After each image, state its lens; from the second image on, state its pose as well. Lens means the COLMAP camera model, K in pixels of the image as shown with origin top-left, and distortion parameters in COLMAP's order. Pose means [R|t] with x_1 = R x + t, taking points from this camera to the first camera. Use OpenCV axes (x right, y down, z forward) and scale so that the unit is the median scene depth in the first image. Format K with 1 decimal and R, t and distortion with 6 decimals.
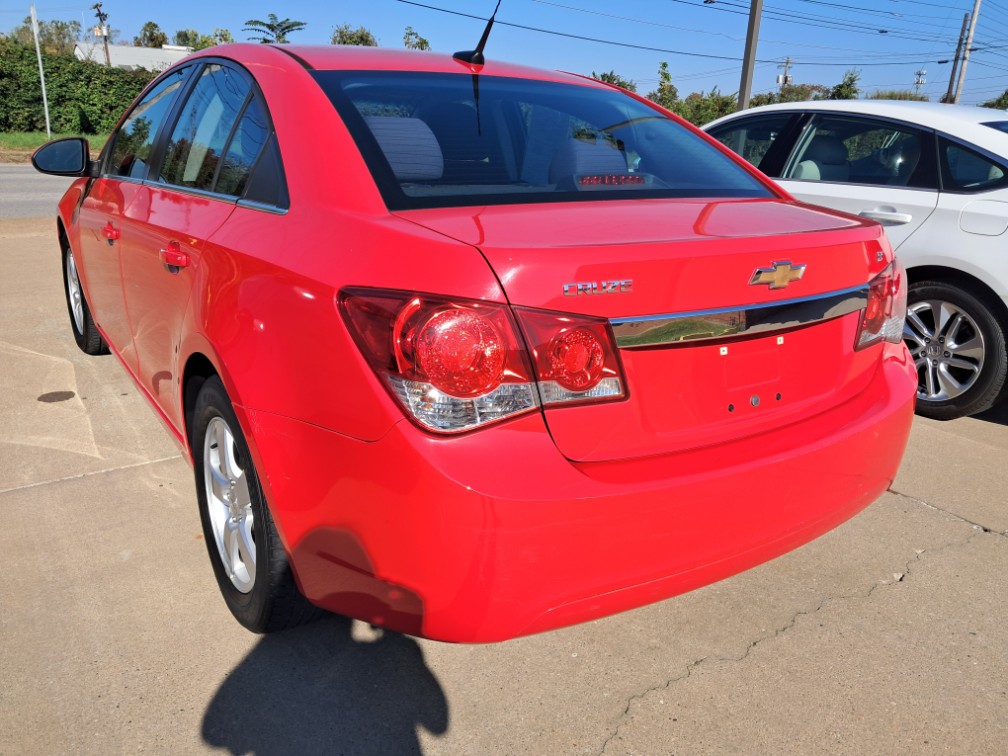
lens RADIAL K [[805.7, 0, 497.7], [0, 805.7, 381.8], [0, 0, 1]] dist [0.053686, -0.022989]
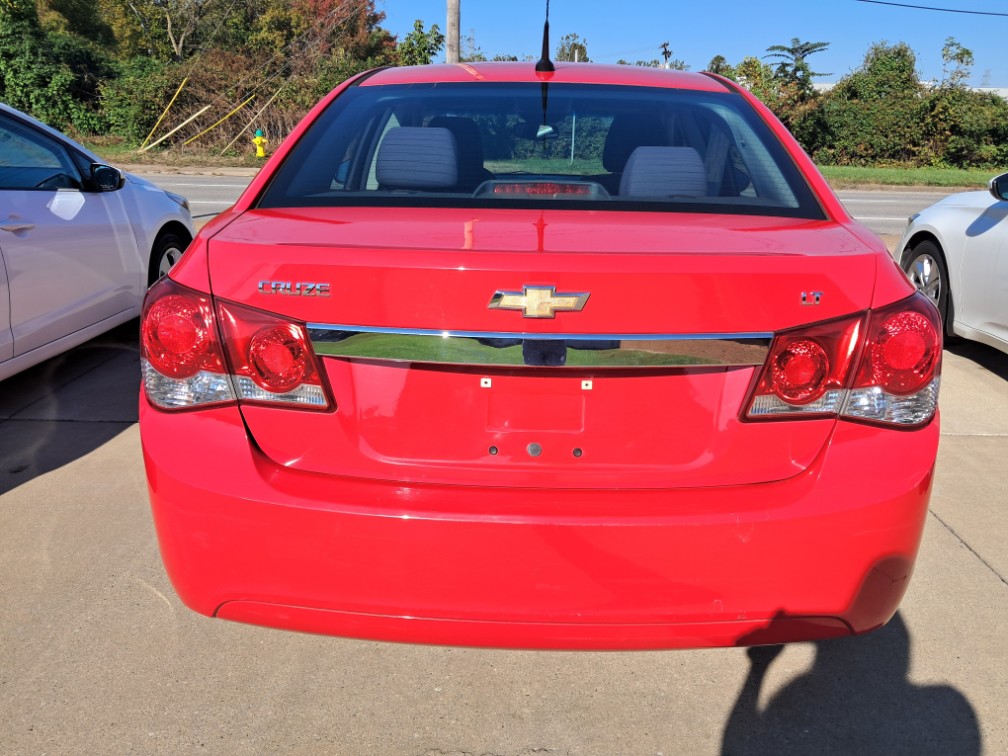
lens RADIAL K [[805.7, 0, 499.6], [0, 805.7, 372.7], [0, 0, 1]] dist [0.053686, -0.022989]
pose [[0.822810, 0.147168, -0.548932, 0.759501], [-0.168134, 0.985688, 0.012241, -0.061529], [0.542877, 0.082222, 0.835778, 0.289298]]
